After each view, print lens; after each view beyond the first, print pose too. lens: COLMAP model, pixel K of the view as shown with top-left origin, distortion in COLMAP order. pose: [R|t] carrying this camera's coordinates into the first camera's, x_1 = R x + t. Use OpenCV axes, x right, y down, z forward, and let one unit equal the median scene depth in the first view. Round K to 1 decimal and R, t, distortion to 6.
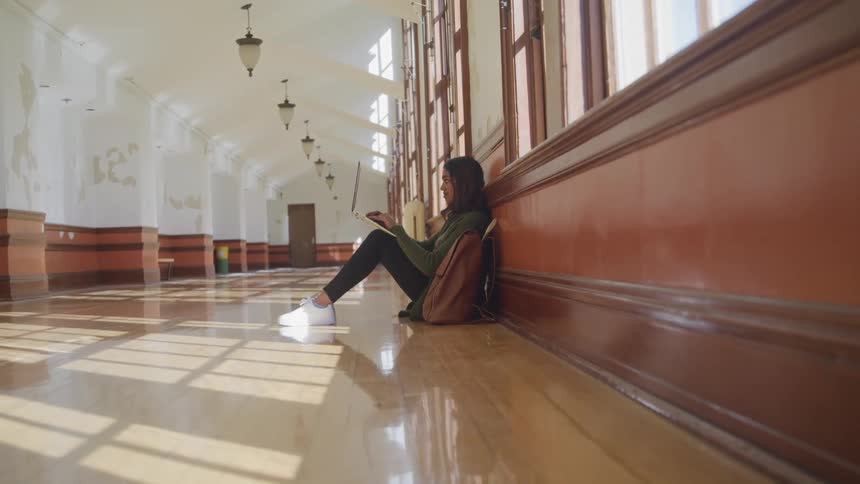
lens RADIAL K [[1081.7, 0, 430.0], [0, 1081.7, 242.0], [0, 0, 1]] dist [0.006594, 0.026649]
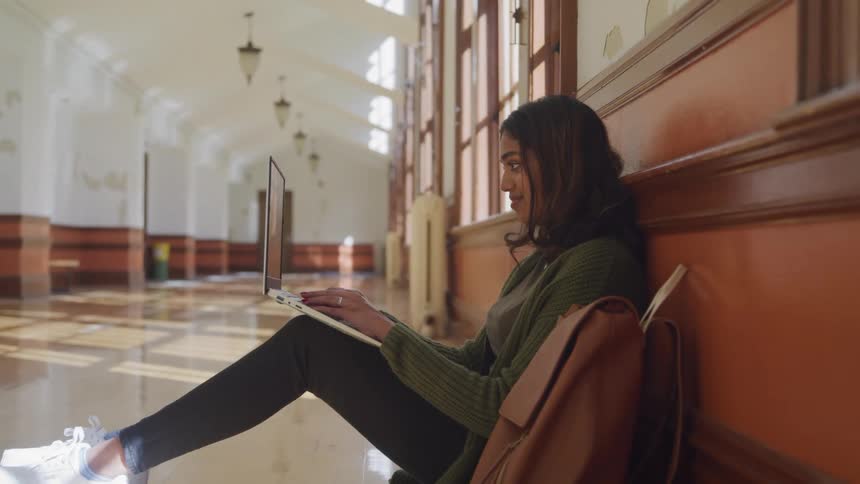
lens RADIAL K [[1251.9, 0, 430.0], [0, 1251.9, 242.0], [0, 0, 1]] dist [0.008063, 0.046602]
pose [[0.999011, 0.044082, -0.005725, -0.006217], [-0.044071, 0.999026, 0.002070, -0.009365], [0.005811, -0.001816, 0.999981, 0.211663]]
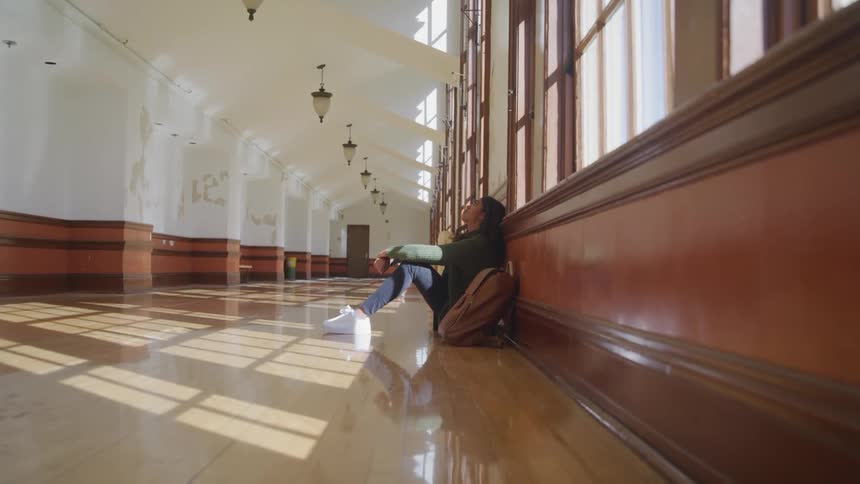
lens RADIAL K [[918.9, 0, 430.0], [0, 918.9, 242.0], [0, 0, 1]] dist [-0.028908, 0.001485]
pose [[0.997812, 0.051433, -0.041537, 0.007808], [-0.052205, 0.998479, -0.017718, -0.003789], [0.040563, 0.019847, 0.998980, -0.036412]]
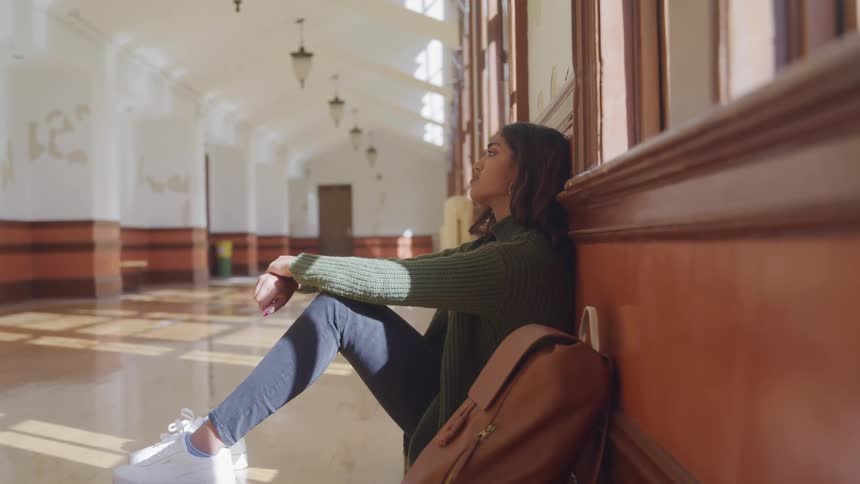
lens RADIAL K [[1312.4, 0, 430.0], [0, 1312.4, 242.0], [0, 0, 1]] dist [0.049240, 0.109514]
pose [[0.997941, 0.016851, -0.061893, 0.013028], [-0.016015, 0.999774, 0.013984, -0.014693], [0.062115, -0.012964, 0.997985, 0.128542]]
